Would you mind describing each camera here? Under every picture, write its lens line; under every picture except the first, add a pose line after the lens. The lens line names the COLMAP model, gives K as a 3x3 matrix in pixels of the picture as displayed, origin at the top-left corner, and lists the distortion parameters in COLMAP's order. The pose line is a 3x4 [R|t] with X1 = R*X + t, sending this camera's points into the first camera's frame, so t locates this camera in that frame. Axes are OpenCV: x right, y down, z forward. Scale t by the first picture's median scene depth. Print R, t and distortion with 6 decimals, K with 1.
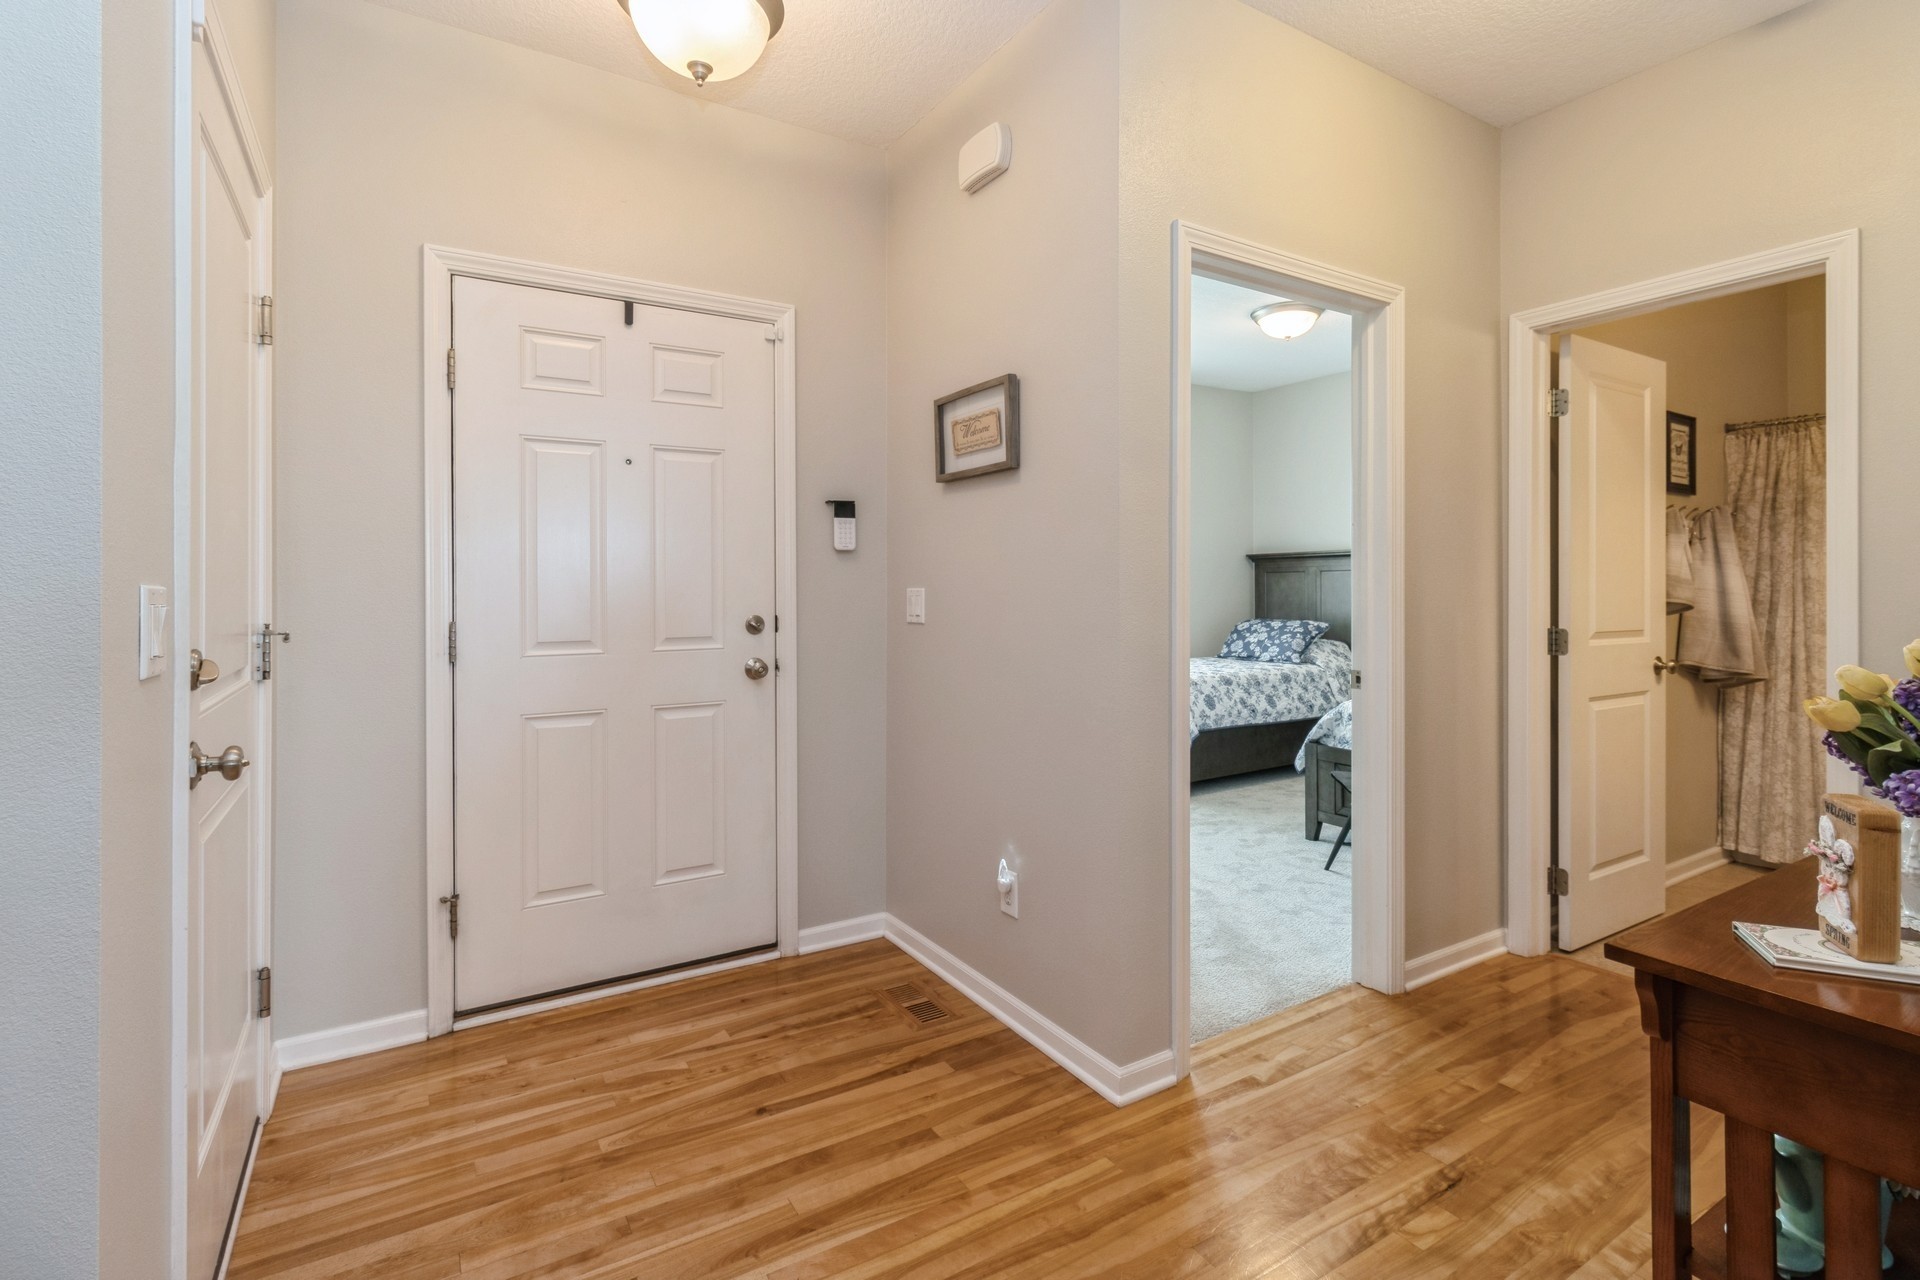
lens RADIAL K [[892.4, 0, 952.2], [0, 892.4, 586.6], [0, 0, 1]] dist [0.005297, -0.000682]
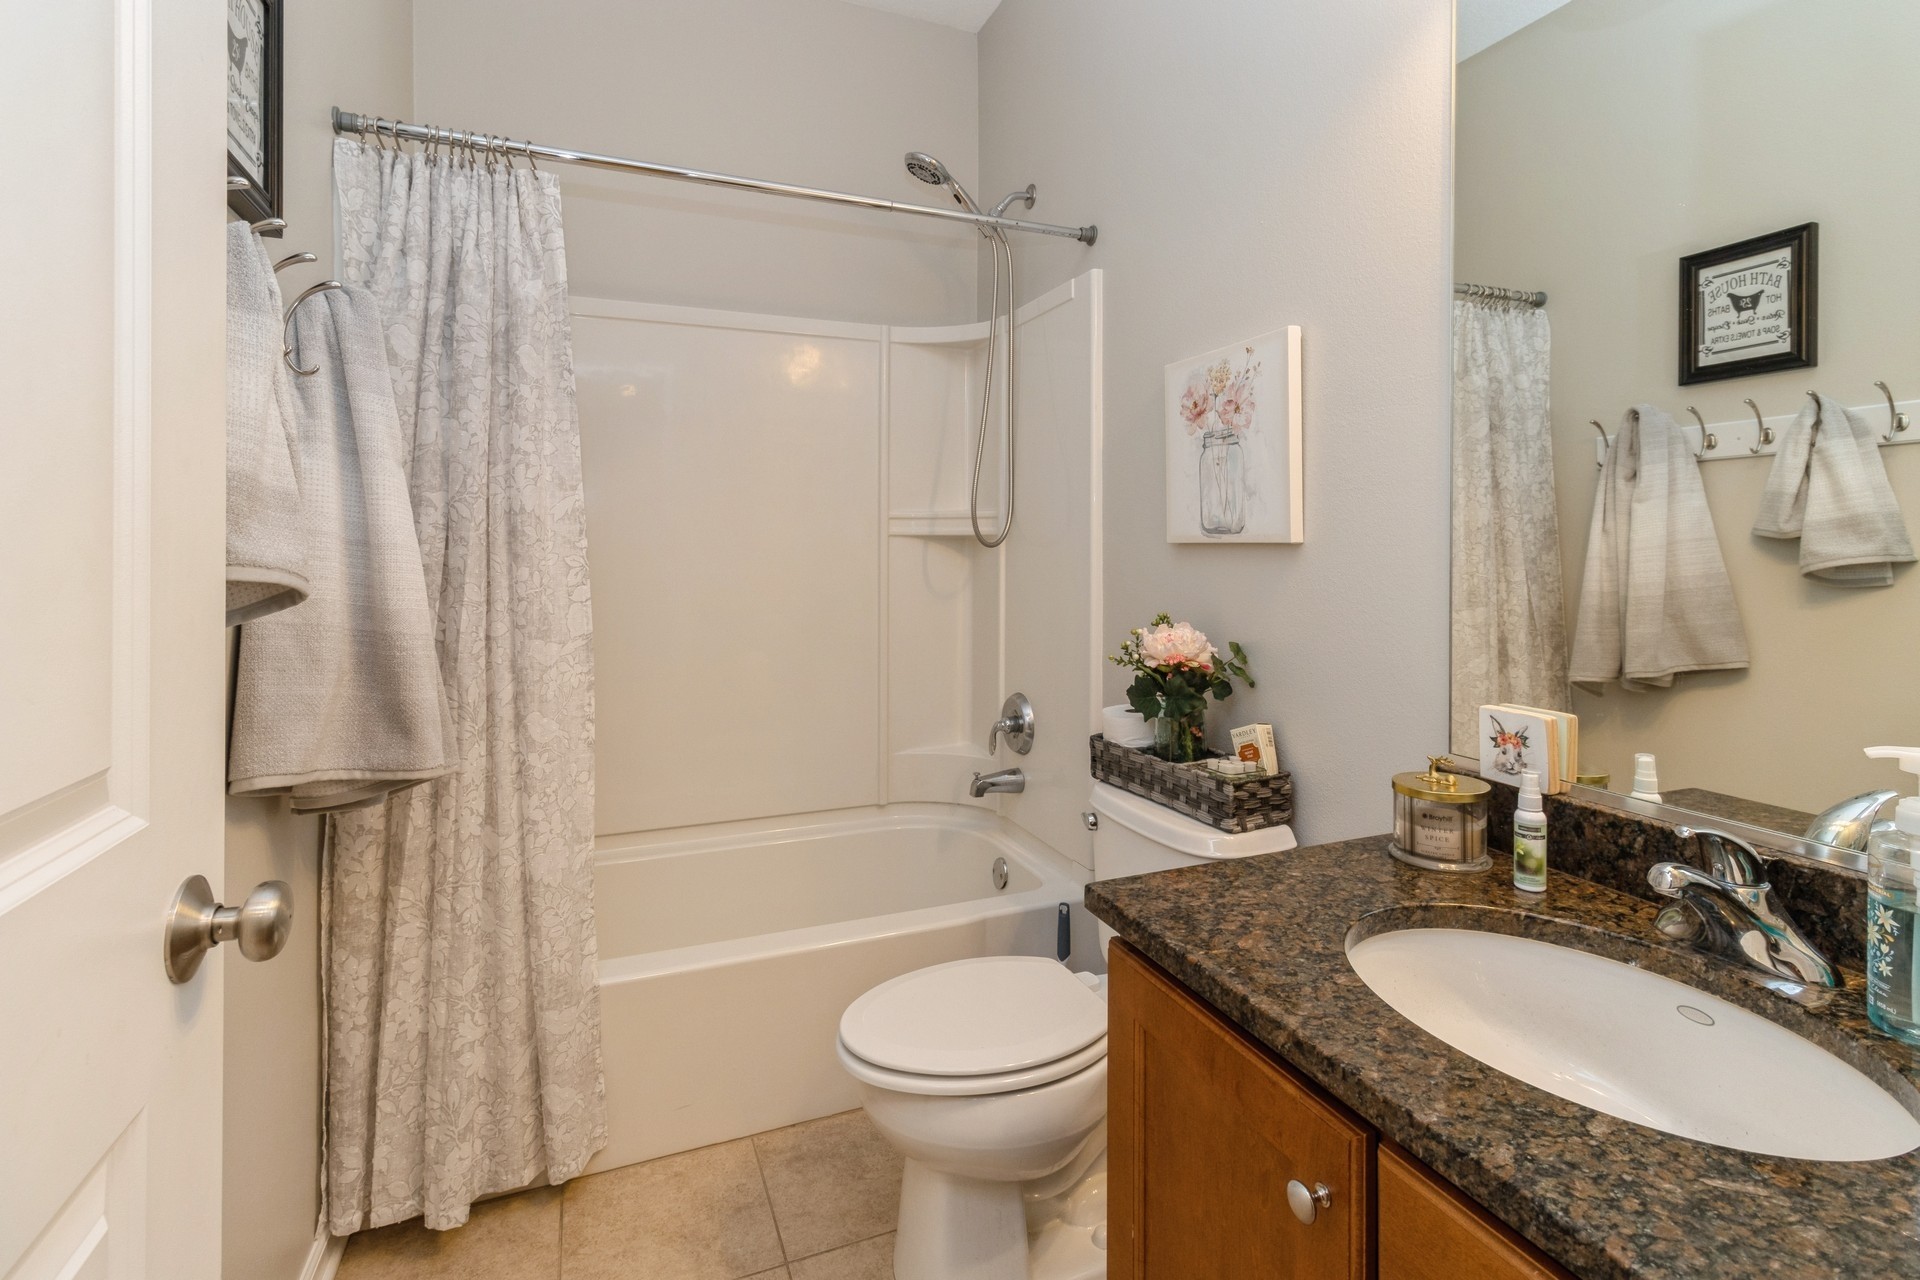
lens RADIAL K [[892.4, 0, 962.8], [0, 892.4, 546.2], [0, 0, 1]] dist [0.005297, -0.000682]
pose [[0.140455, 0.001033, 0.990087, 0.547828], [-0.002715, 0.999996, -0.000658, 0.006909], [-0.990083, -0.002595, 0.140457, 0.712922]]
